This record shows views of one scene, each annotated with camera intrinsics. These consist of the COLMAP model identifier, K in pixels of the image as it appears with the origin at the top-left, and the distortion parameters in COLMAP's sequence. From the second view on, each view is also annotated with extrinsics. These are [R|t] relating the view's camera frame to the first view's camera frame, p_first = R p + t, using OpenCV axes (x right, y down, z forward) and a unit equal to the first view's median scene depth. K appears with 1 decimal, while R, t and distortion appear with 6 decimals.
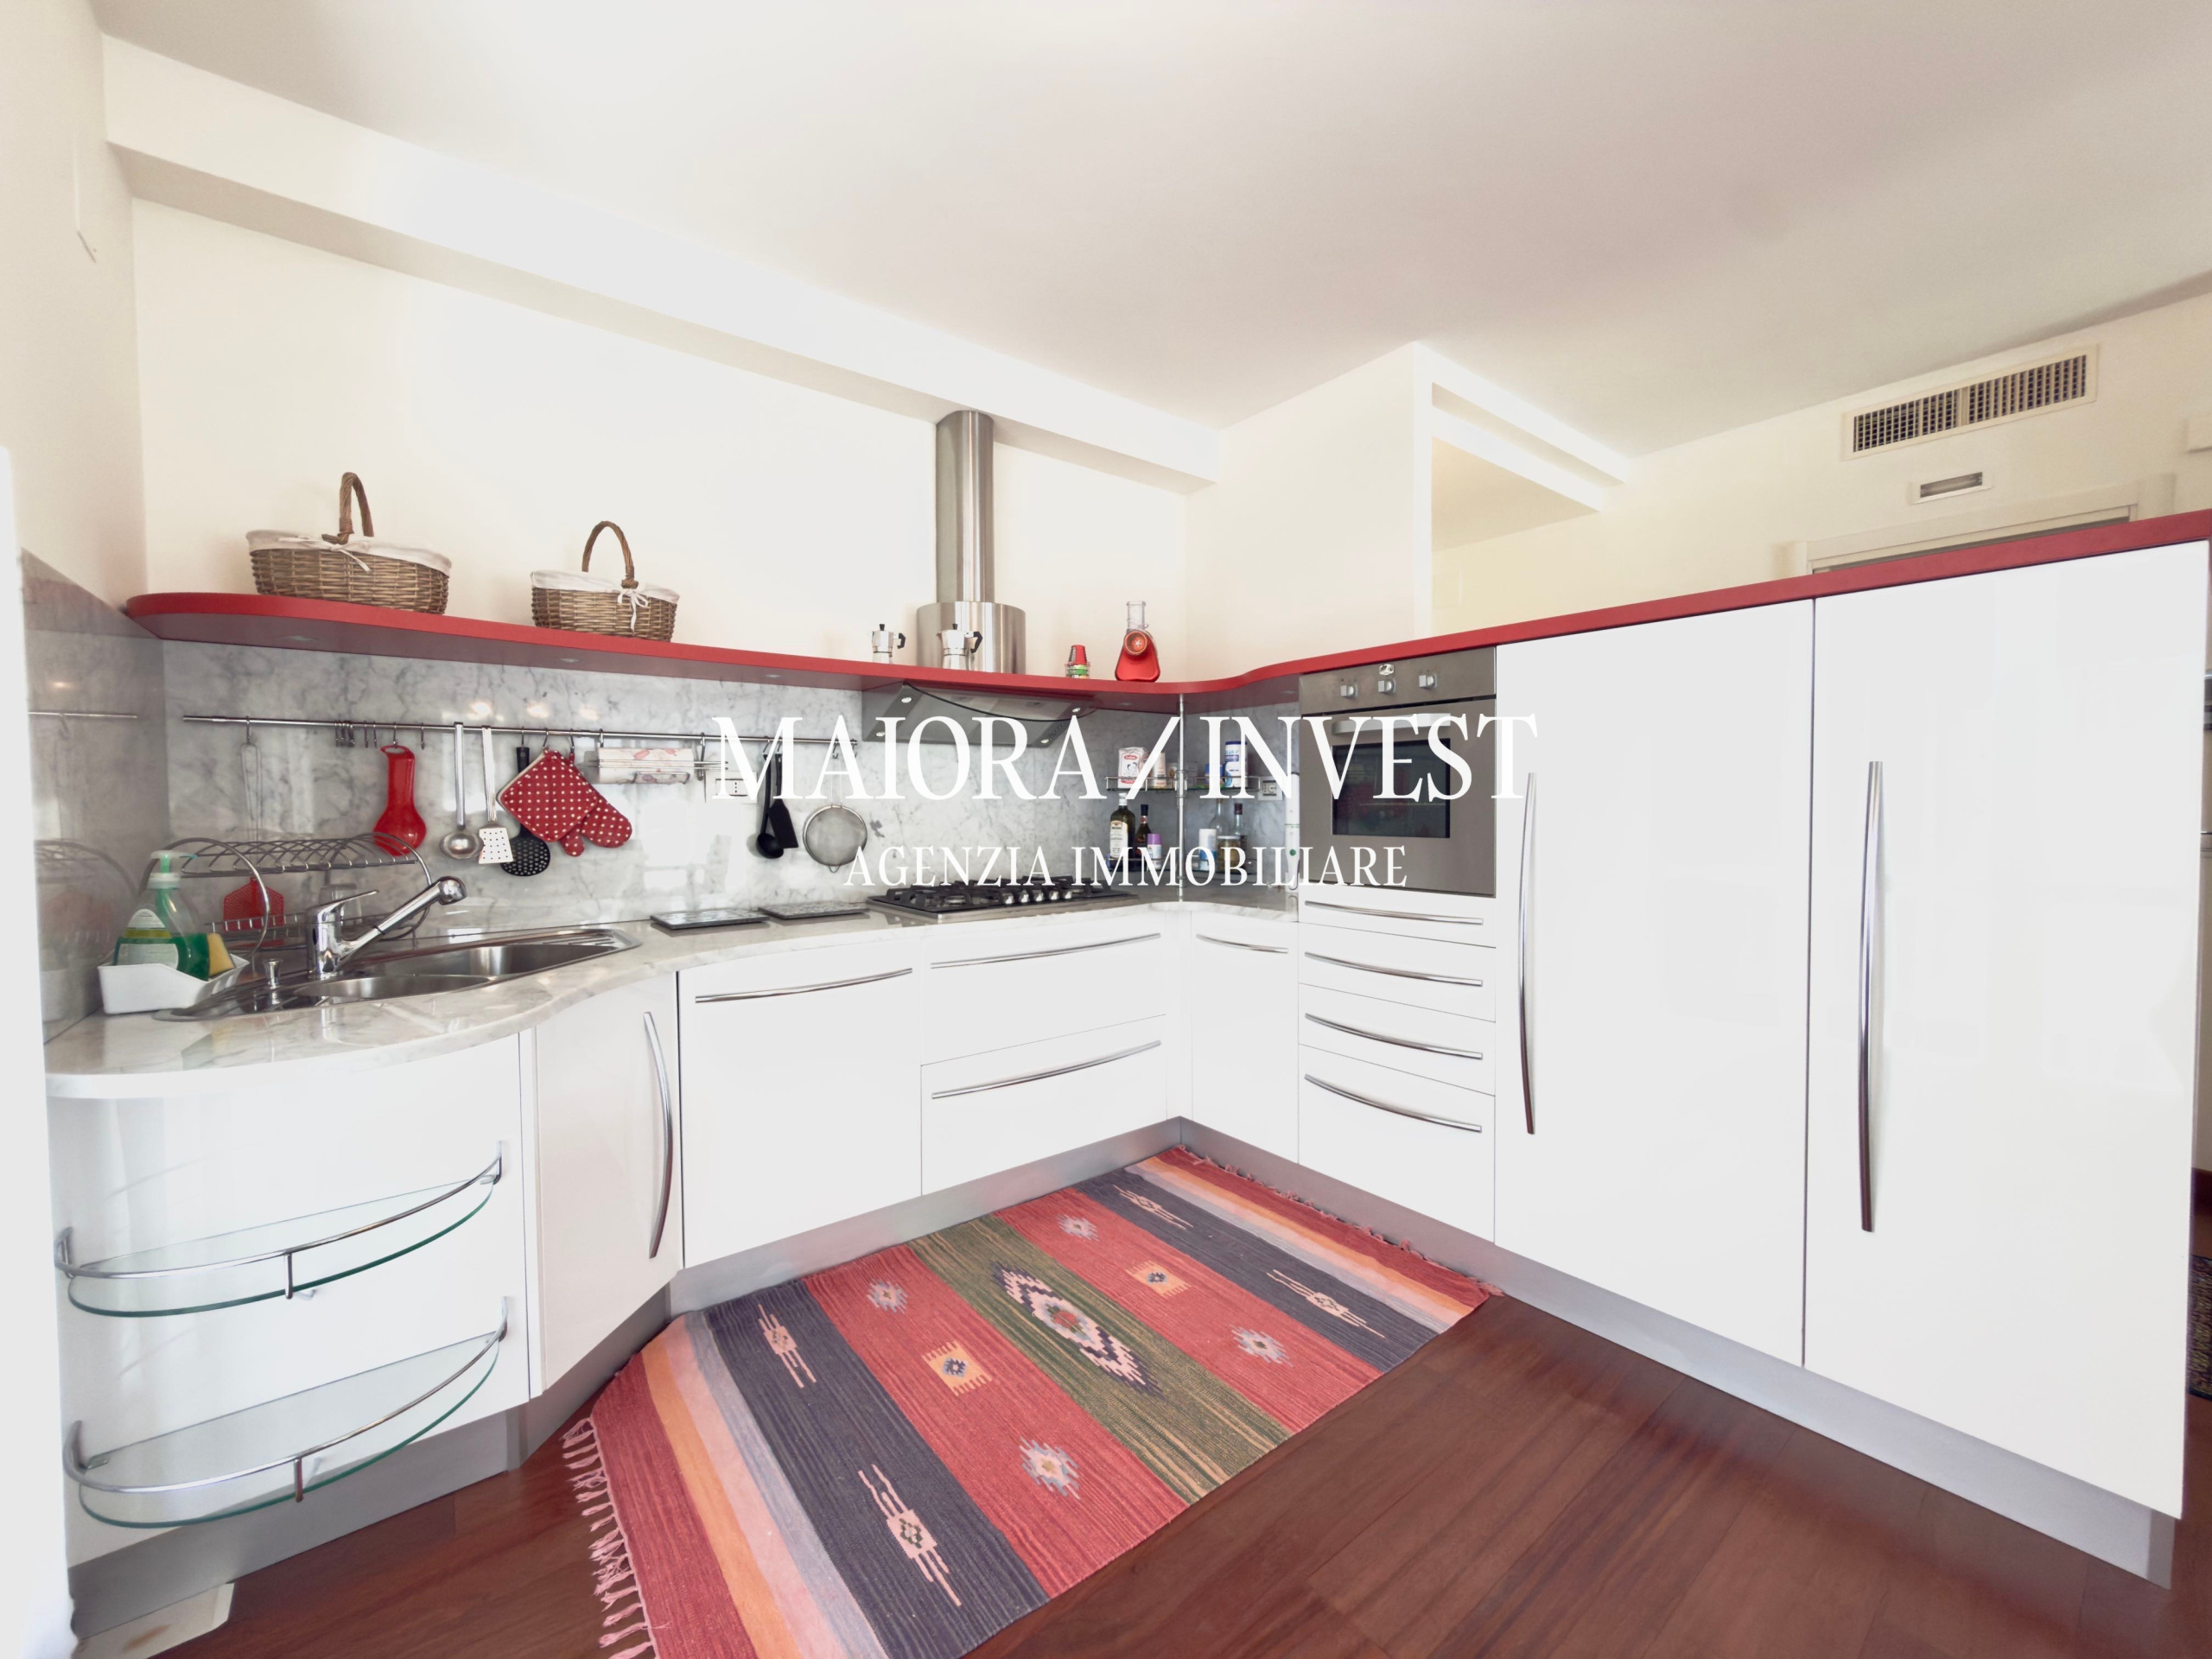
lens RADIAL K [[882.3, 0, 1104.8], [0, 882.3, 826.3], [0, 0, 1]] dist [-0.000798, 0.000545]
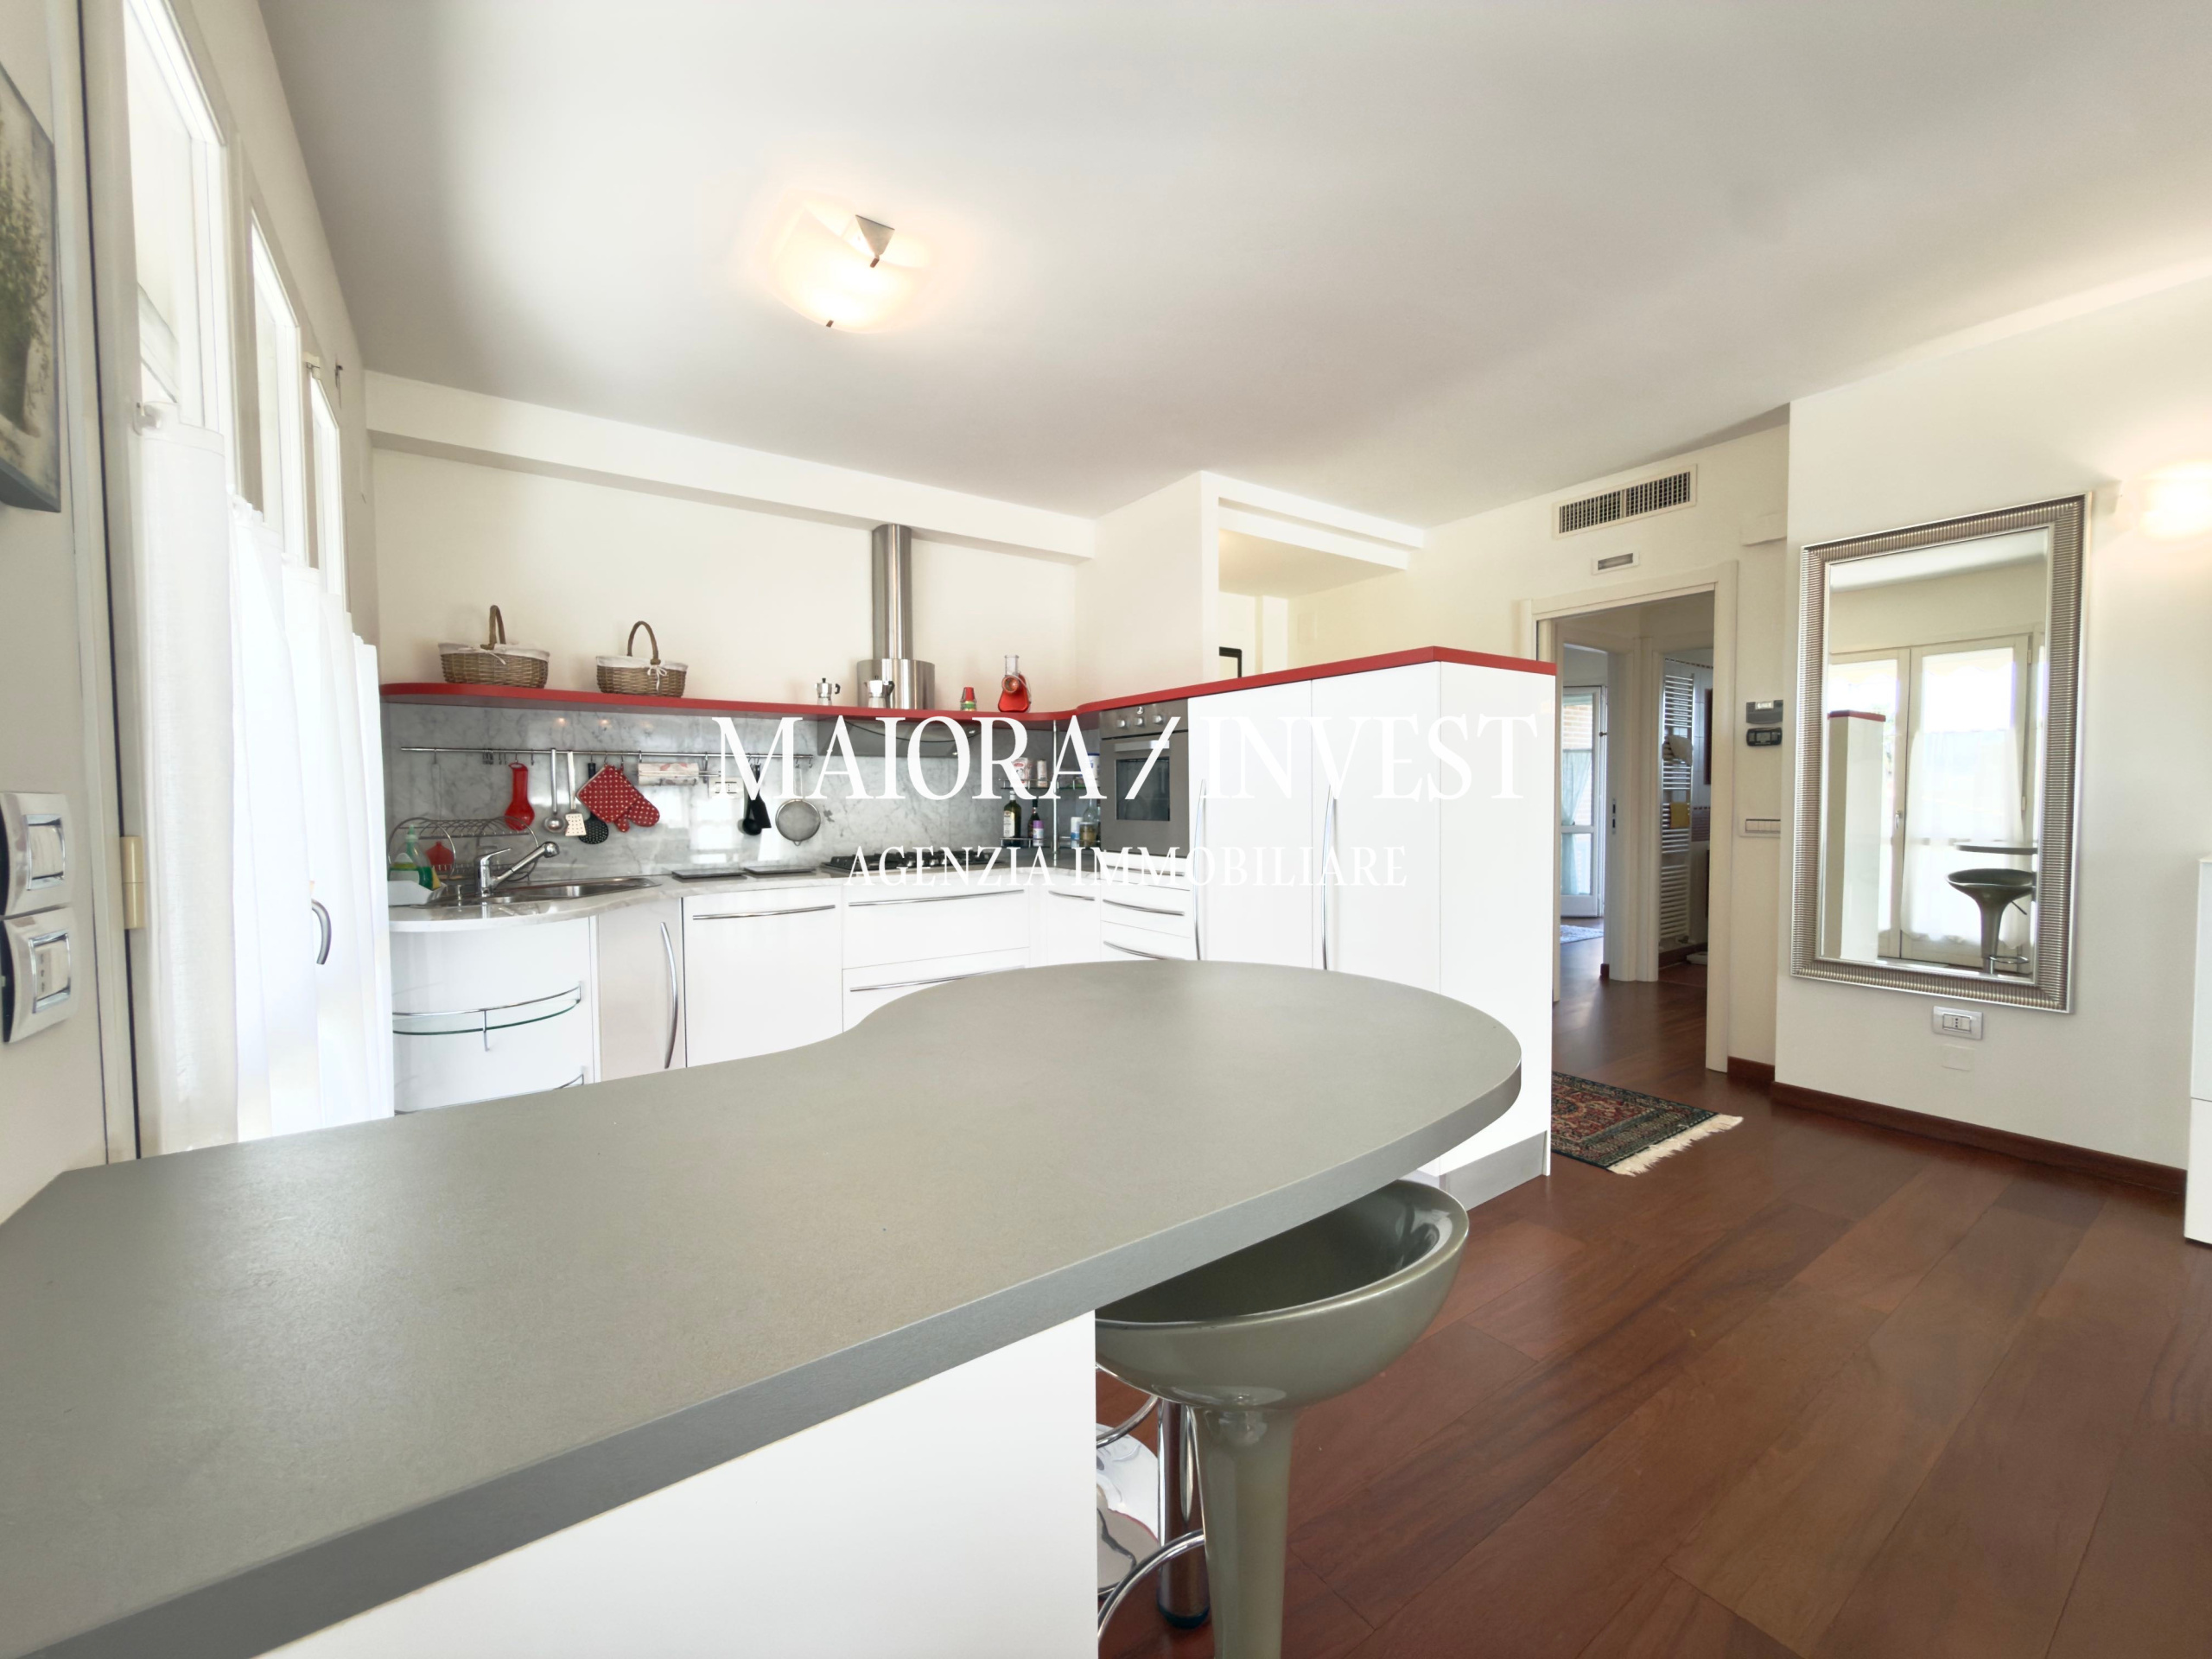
lens RADIAL K [[882.3, 0, 1107.9], [0, 882.3, 828.3], [0, 0, 1]] dist [-0.000798, 0.000545]
pose [[0.998193, 0.002004, -0.060058, 0.352726], [-0.001541, 0.999969, 0.007748, 0.013416], [0.060072, -0.007641, 0.998165, -0.515073]]
